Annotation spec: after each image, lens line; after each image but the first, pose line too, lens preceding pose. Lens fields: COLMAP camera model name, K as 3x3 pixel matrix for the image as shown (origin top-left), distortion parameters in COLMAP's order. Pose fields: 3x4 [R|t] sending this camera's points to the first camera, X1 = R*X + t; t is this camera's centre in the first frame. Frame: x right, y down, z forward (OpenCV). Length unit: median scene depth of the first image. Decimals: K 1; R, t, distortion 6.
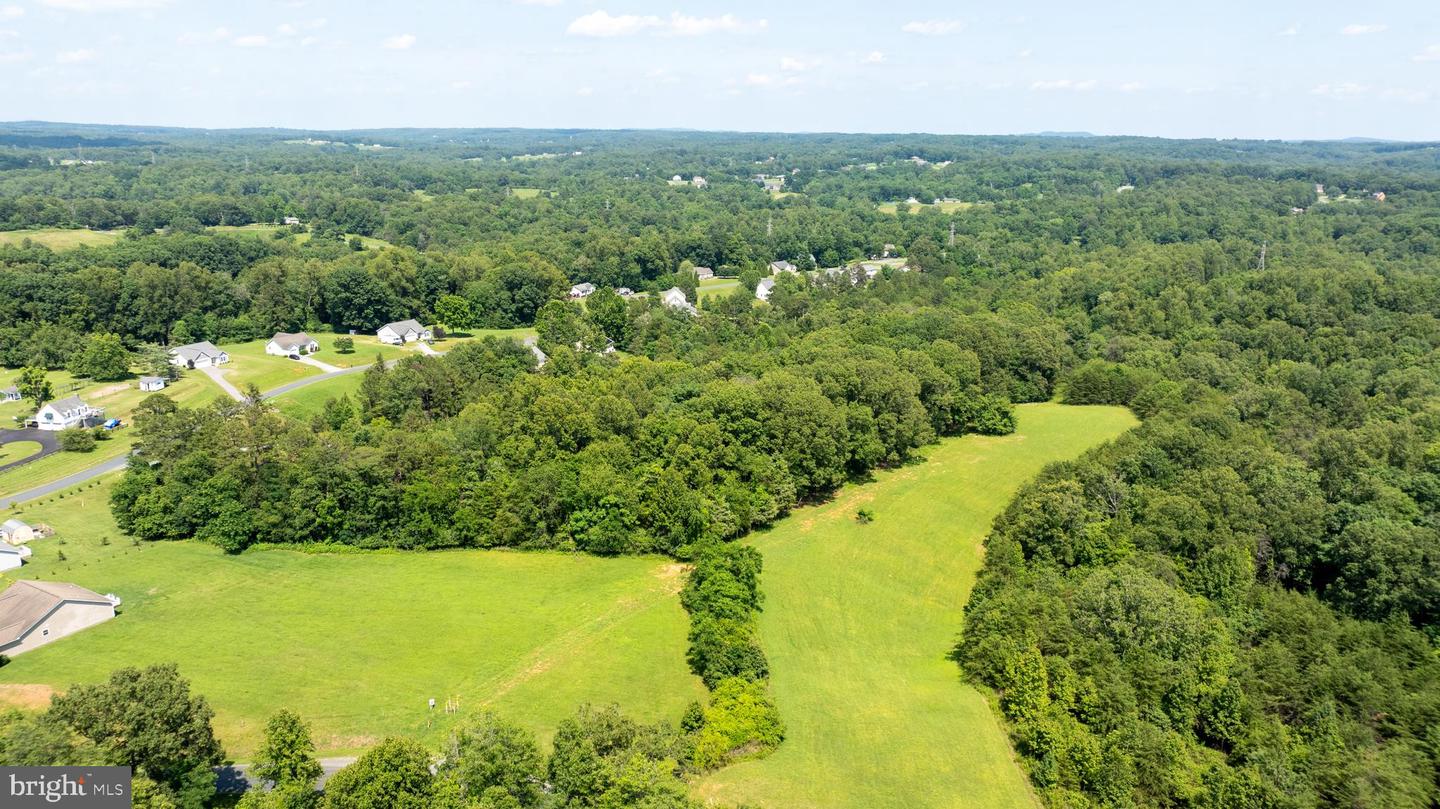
lens RADIAL K [[1015.7, 0, 720.4], [0, 1015.7, 401.8], [0, 0, 1]] dist [-0.021279, -0.000204]
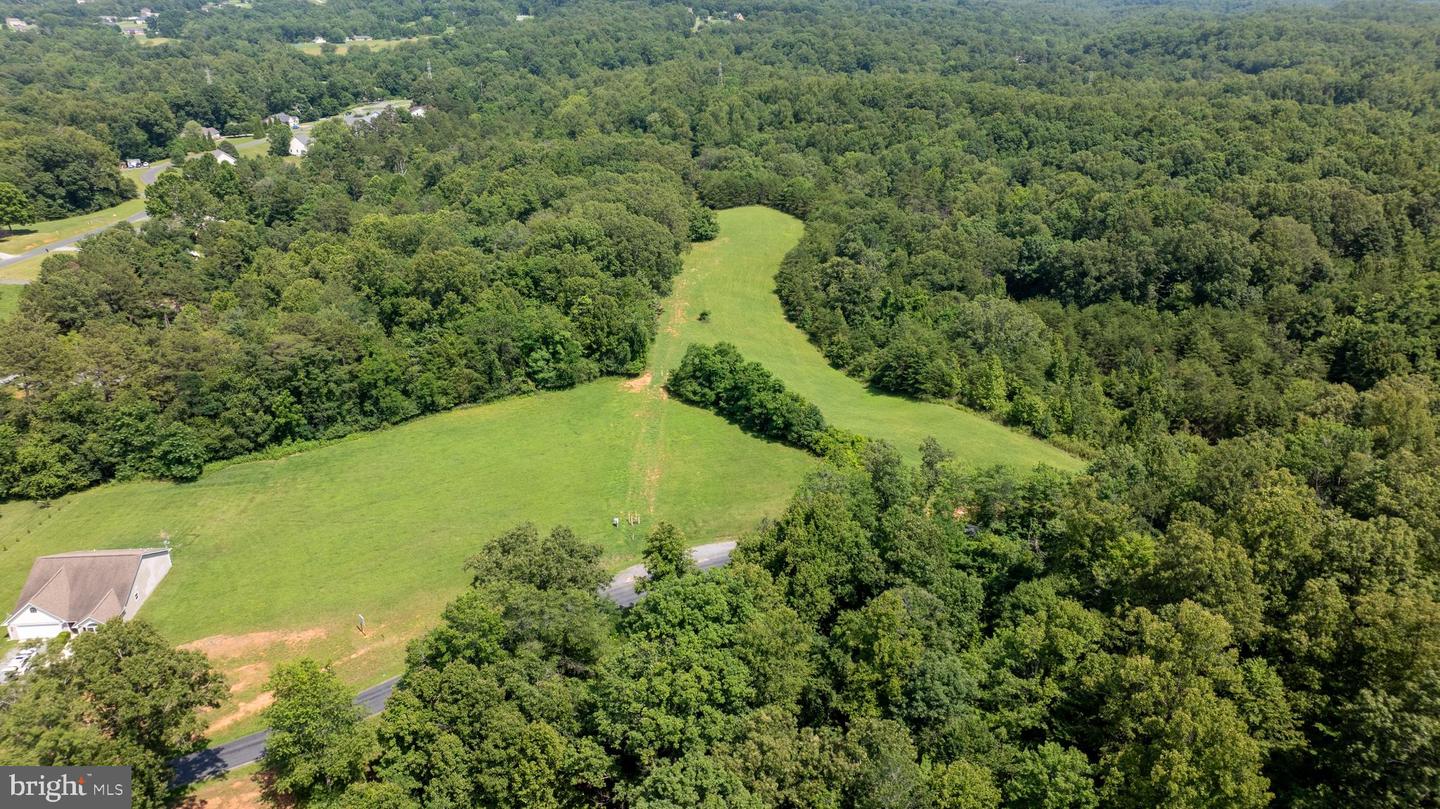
lens RADIAL K [[1020.9, 0, 724.6], [0, 1020.9, 417.9], [0, 0, 1]] dist [-0.068128, 0.080765]
pose [[0.817443, -0.238090, 0.524501, -0.443716], [0.148523, 0.966907, 0.207439, -0.010654], [-0.556533, -0.091669, 0.825753, 0.030049]]
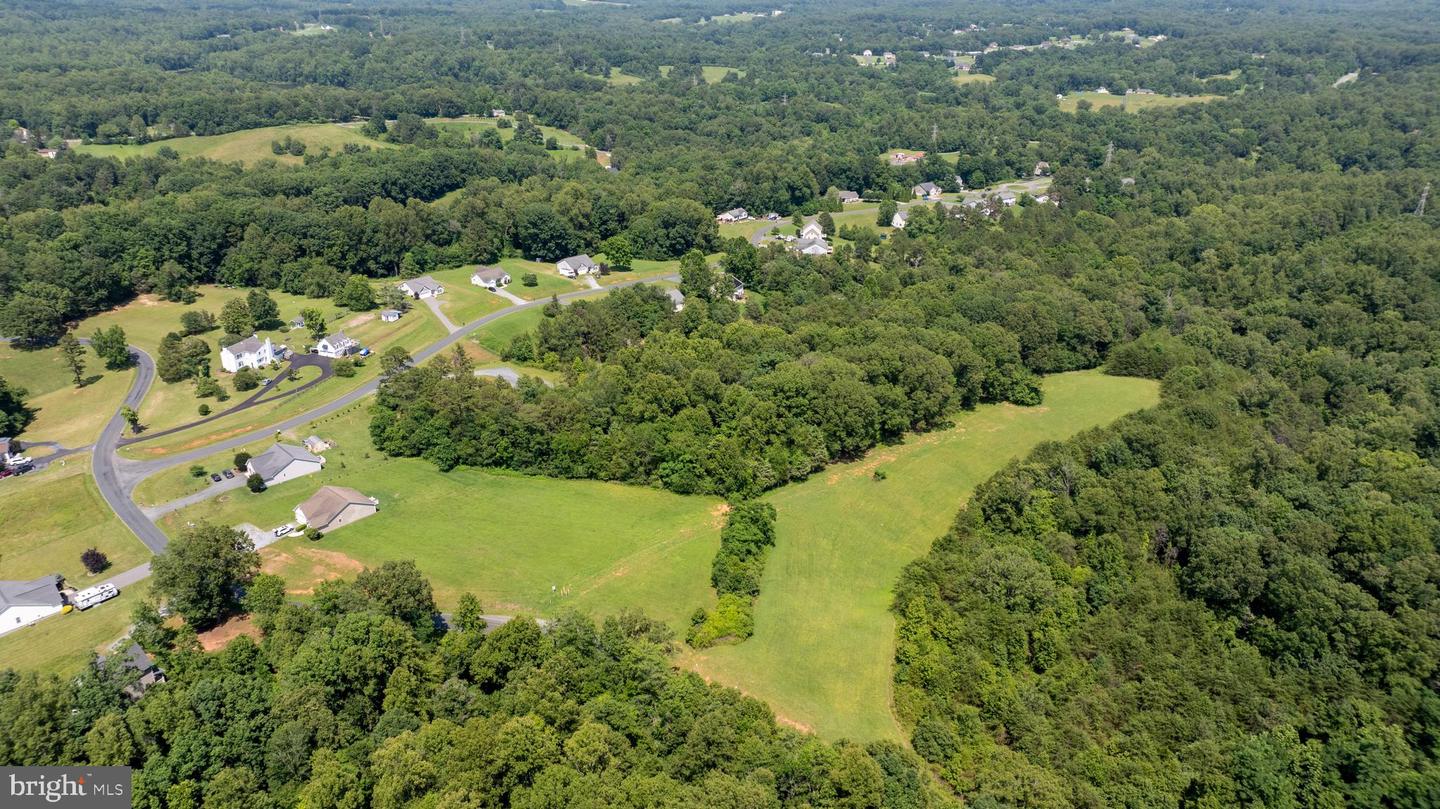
lens RADIAL K [[1015.7, 0, 720.4], [0, 1015.7, 401.8], [0, 0, 1]] dist [-0.021279, -0.000204]
pose [[0.980750, 0.078176, -0.178937, 0.159792], [-0.051897, 0.987759, 0.147099, -0.164346], [0.188246, -0.134981, 0.972802, -0.330506]]
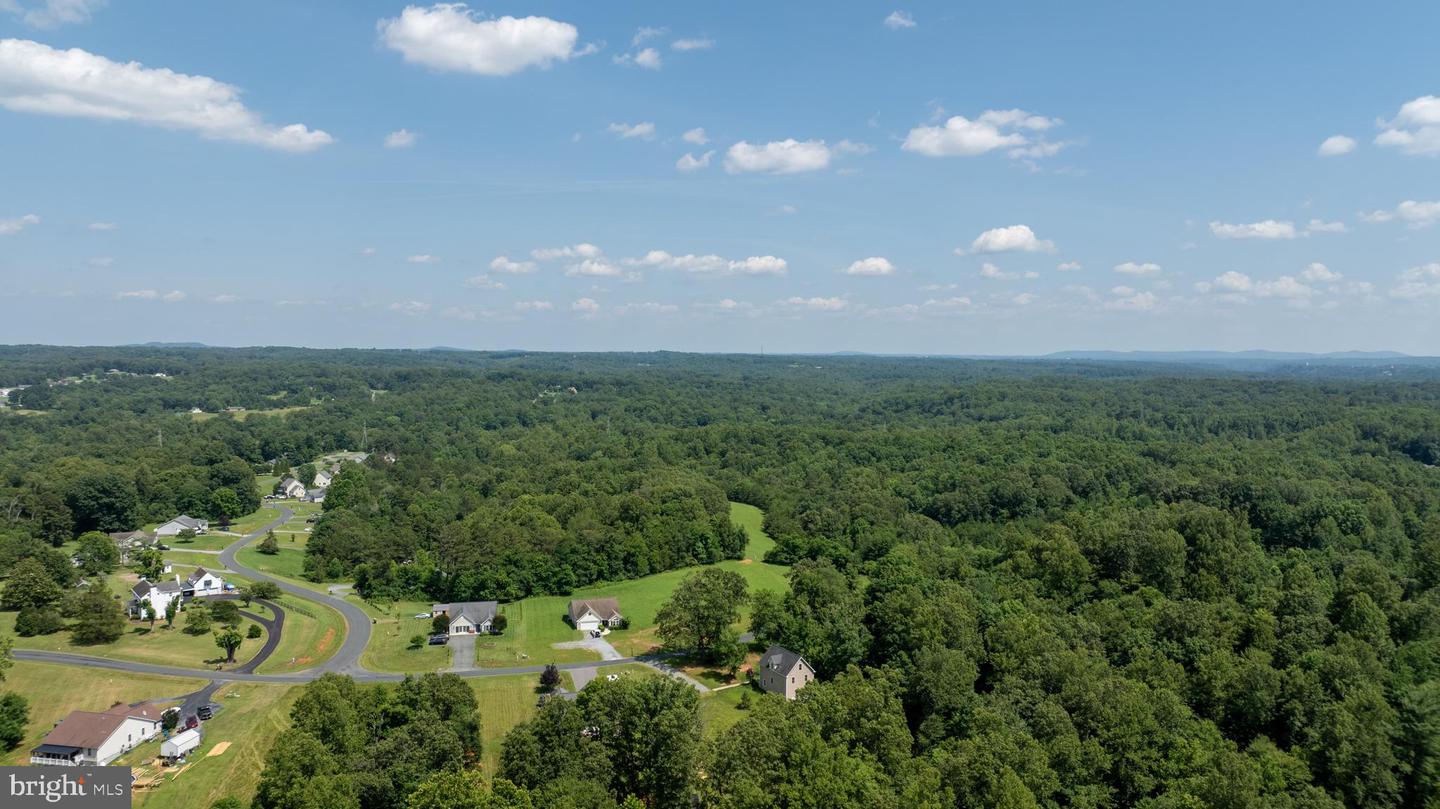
lens RADIAL K [[1020.9, 0, 724.6], [0, 1020.9, 417.9], [0, 0, 1]] dist [-0.068128, 0.080765]
pose [[0.672494, -0.050770, 0.738359, -1.246390], [0.187061, 0.976912, -0.103201, 0.070413], [-0.716072, 0.207521, 0.666465, -0.301332]]
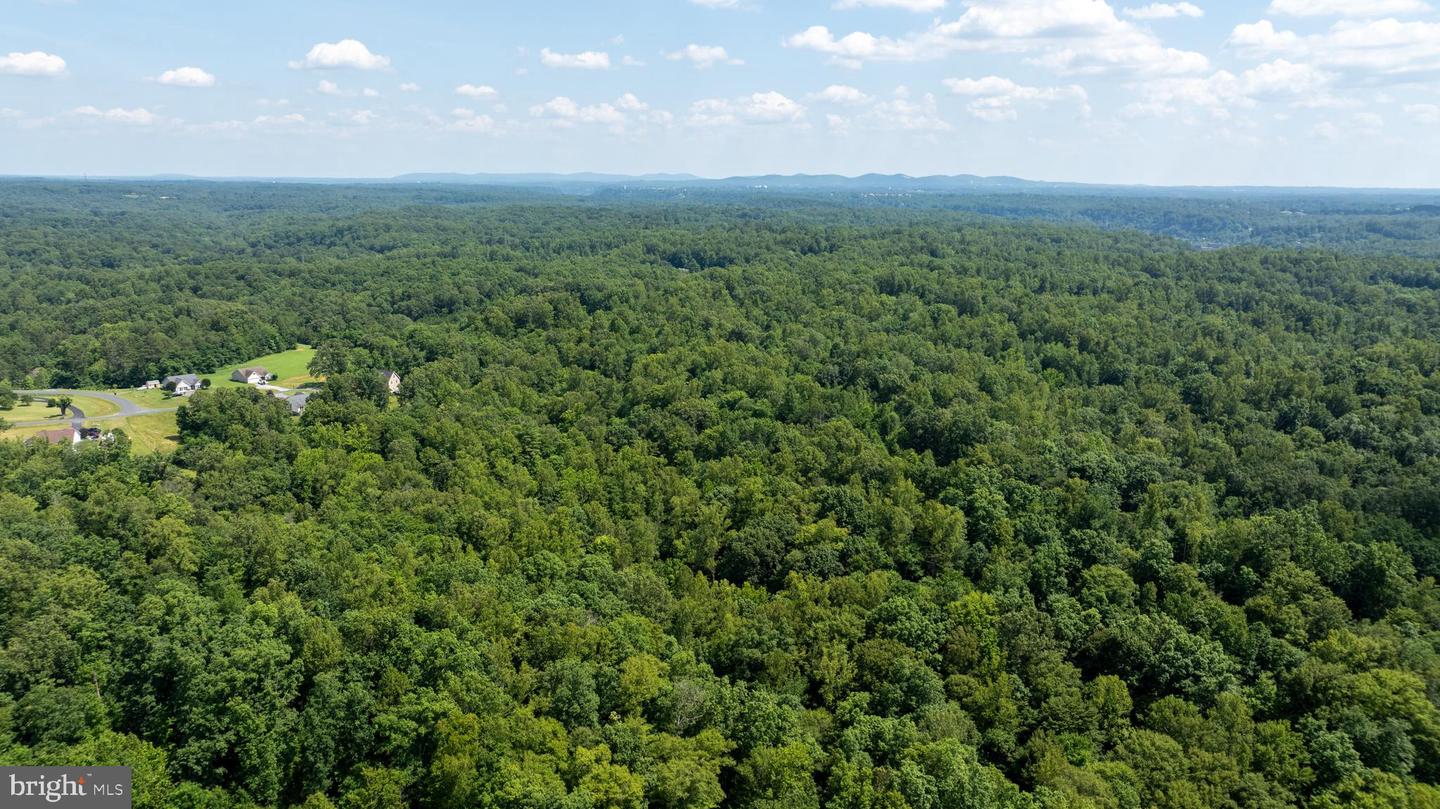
lens RADIAL K [[1015.7, 0, 720.4], [0, 1015.7, 401.8], [0, 0, 1]] dist [-0.021279, -0.000204]
pose [[0.123221, -0.220327, 0.967612, -2.473187], [0.246105, 0.951368, 0.185288, 0.044394], [-0.961379, 0.215303, 0.171452, -0.658993]]
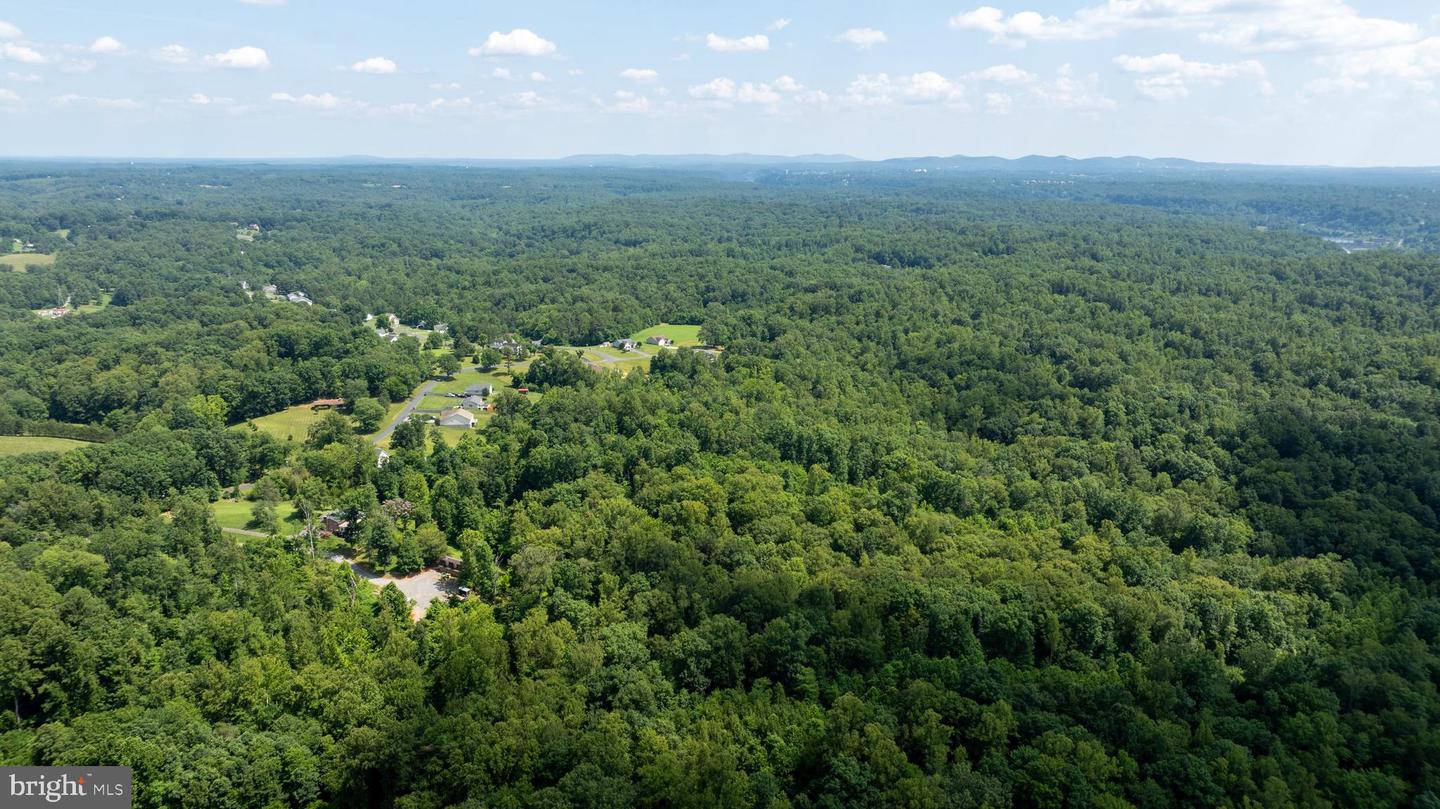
lens RADIAL K [[1015.7, 0, 720.4], [0, 1015.7, 401.8], [0, 0, 1]] dist [-0.021279, -0.000204]
pose [[0.265558, -0.233595, 0.935367, -3.835431], [0.242820, 0.955132, 0.169593, -0.204570], [-0.933015, 0.182089, 0.310364, -0.603256]]
